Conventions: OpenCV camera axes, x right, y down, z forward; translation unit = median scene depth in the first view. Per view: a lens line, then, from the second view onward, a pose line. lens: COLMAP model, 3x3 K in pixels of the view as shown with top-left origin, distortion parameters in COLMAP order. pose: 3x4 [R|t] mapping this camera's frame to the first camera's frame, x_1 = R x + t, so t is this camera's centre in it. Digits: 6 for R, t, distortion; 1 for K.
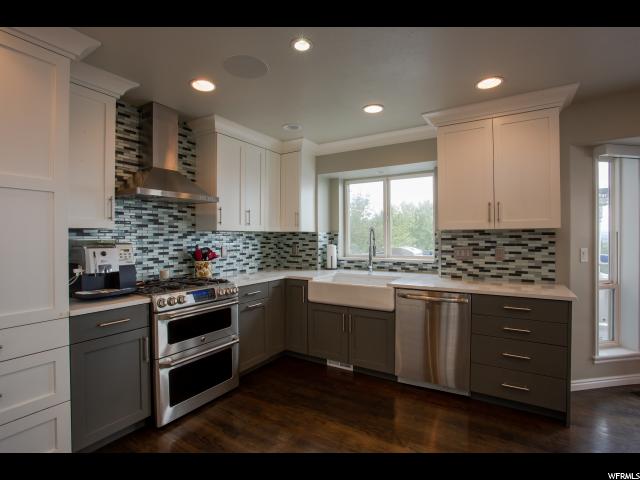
lens RADIAL K [[315.5, 0, 317.6], [0, 315.5, 239.6], [0, 0, 1]] dist [-0.002371, 0.000413]
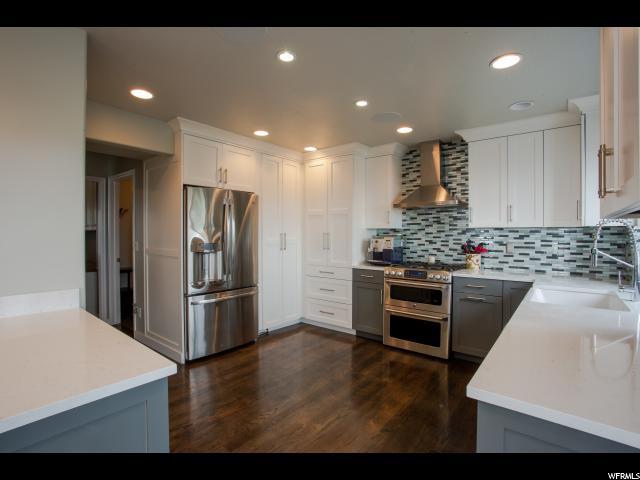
lens RADIAL K [[325.7, 0, 320.2], [0, 325.7, 235.4], [0, 0, 1]] dist [-0.033505, 0.000212]
pose [[-0.117408, 0.013513, -0.992992, 0.934103], [-0.006788, 0.999873, 0.014409, -0.015168], [0.993061, 0.008432, -0.117301, 0.616800]]
